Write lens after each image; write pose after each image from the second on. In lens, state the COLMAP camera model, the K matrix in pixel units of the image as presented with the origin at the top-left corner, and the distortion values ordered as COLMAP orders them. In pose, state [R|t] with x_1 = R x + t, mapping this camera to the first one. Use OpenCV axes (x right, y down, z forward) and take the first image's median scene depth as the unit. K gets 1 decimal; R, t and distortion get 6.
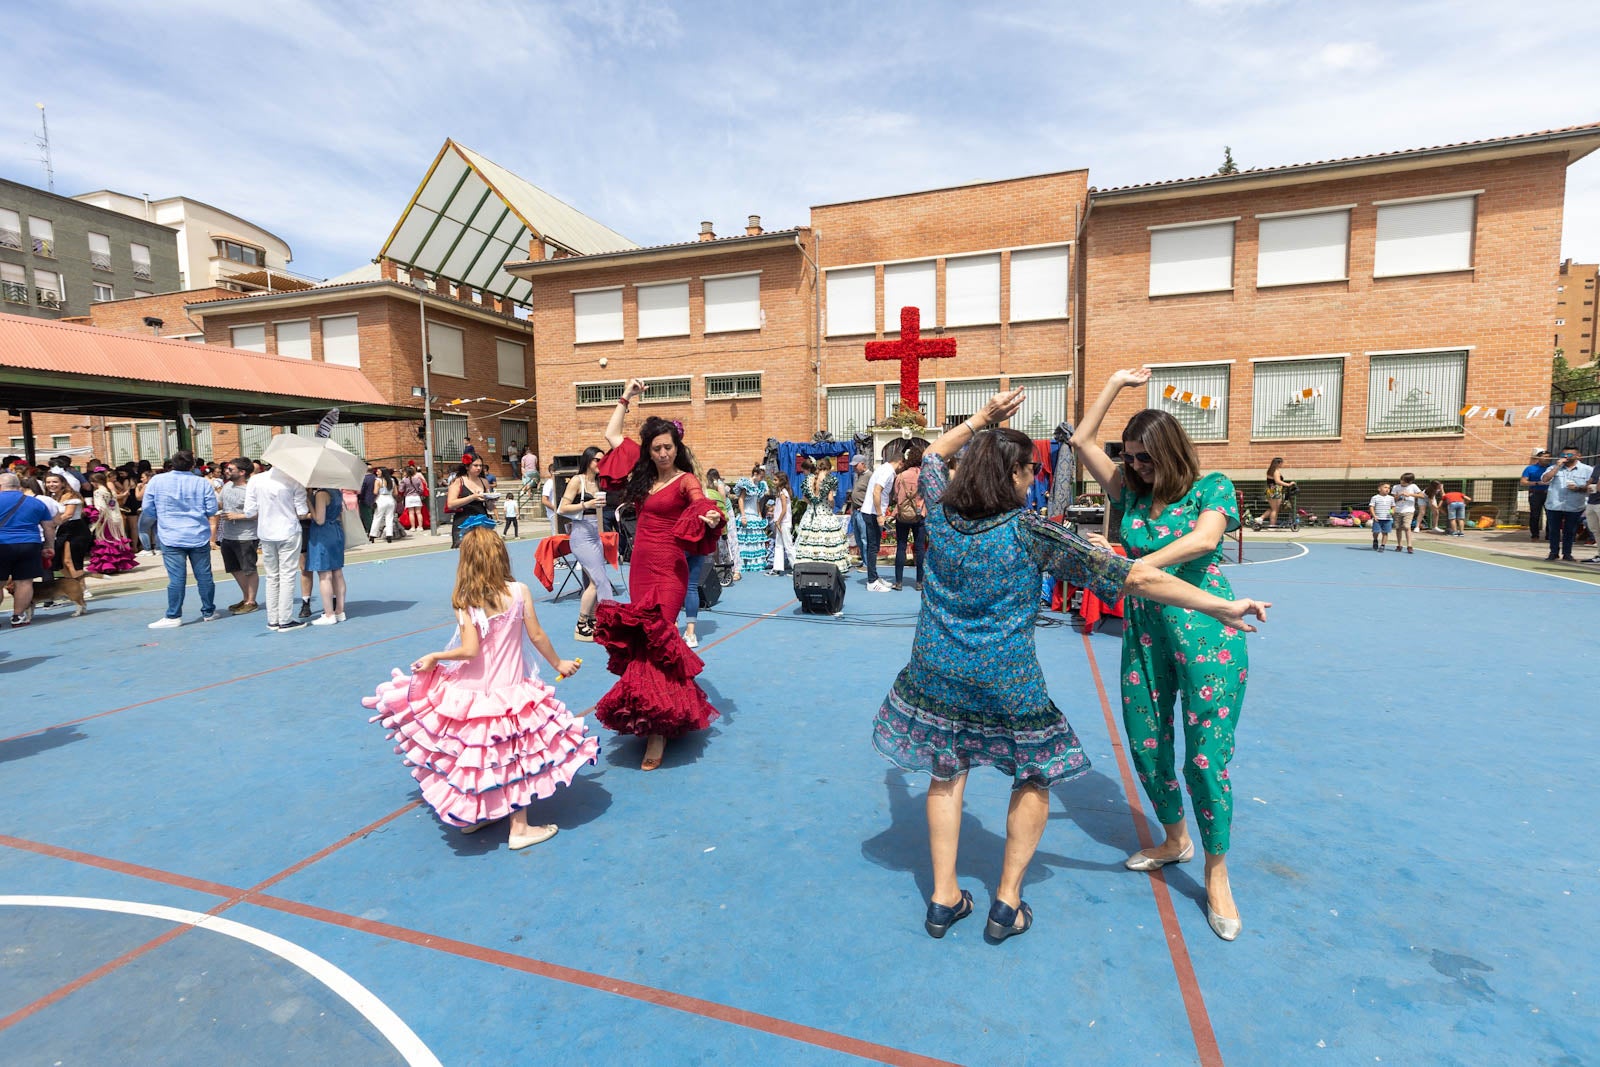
lens RADIAL K [[728.3, 0, 769.0], [0, 728.3, 526.8], [0, 0, 1]] dist [0.002831, 0.001145]
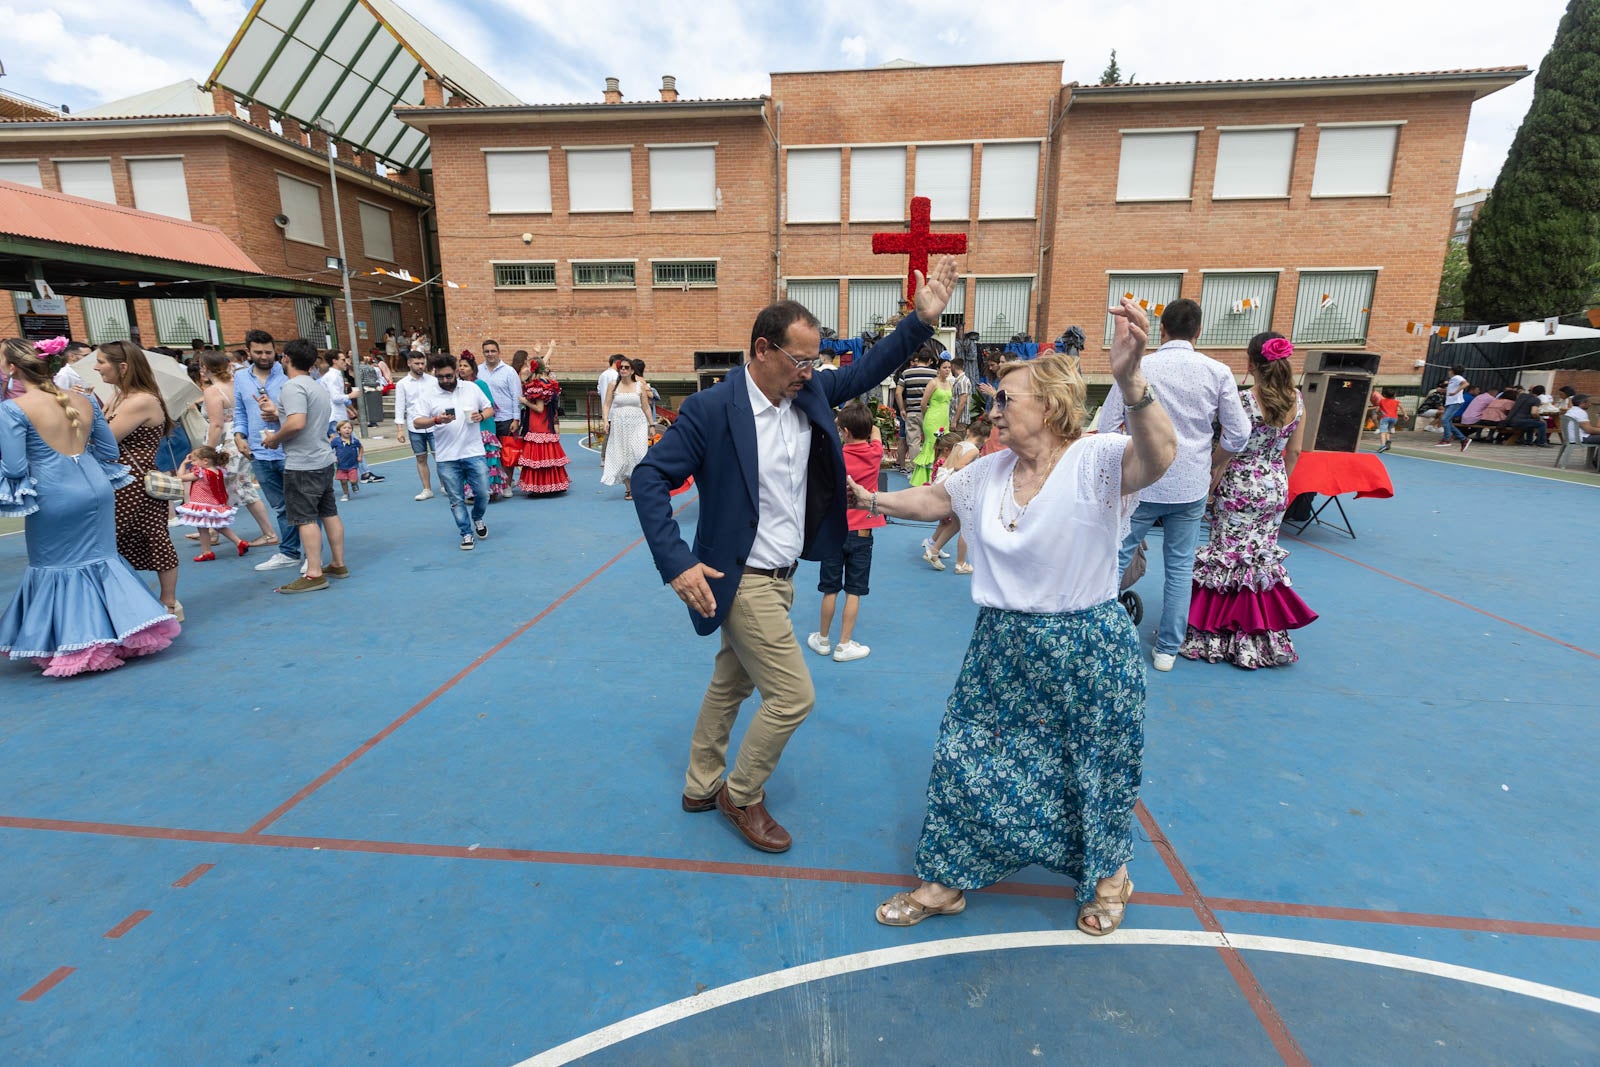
lens RADIAL K [[728.3, 0, 783.6], [0, 728.3, 525.0], [0, 0, 1]] dist [0.002831, 0.001145]
pose [[0.975407, -0.029928, 0.218368, -0.197479], [-0.000205, 0.990615, 0.136680, -0.004667], [-0.220410, -0.133363, 0.966247, 0.052966]]
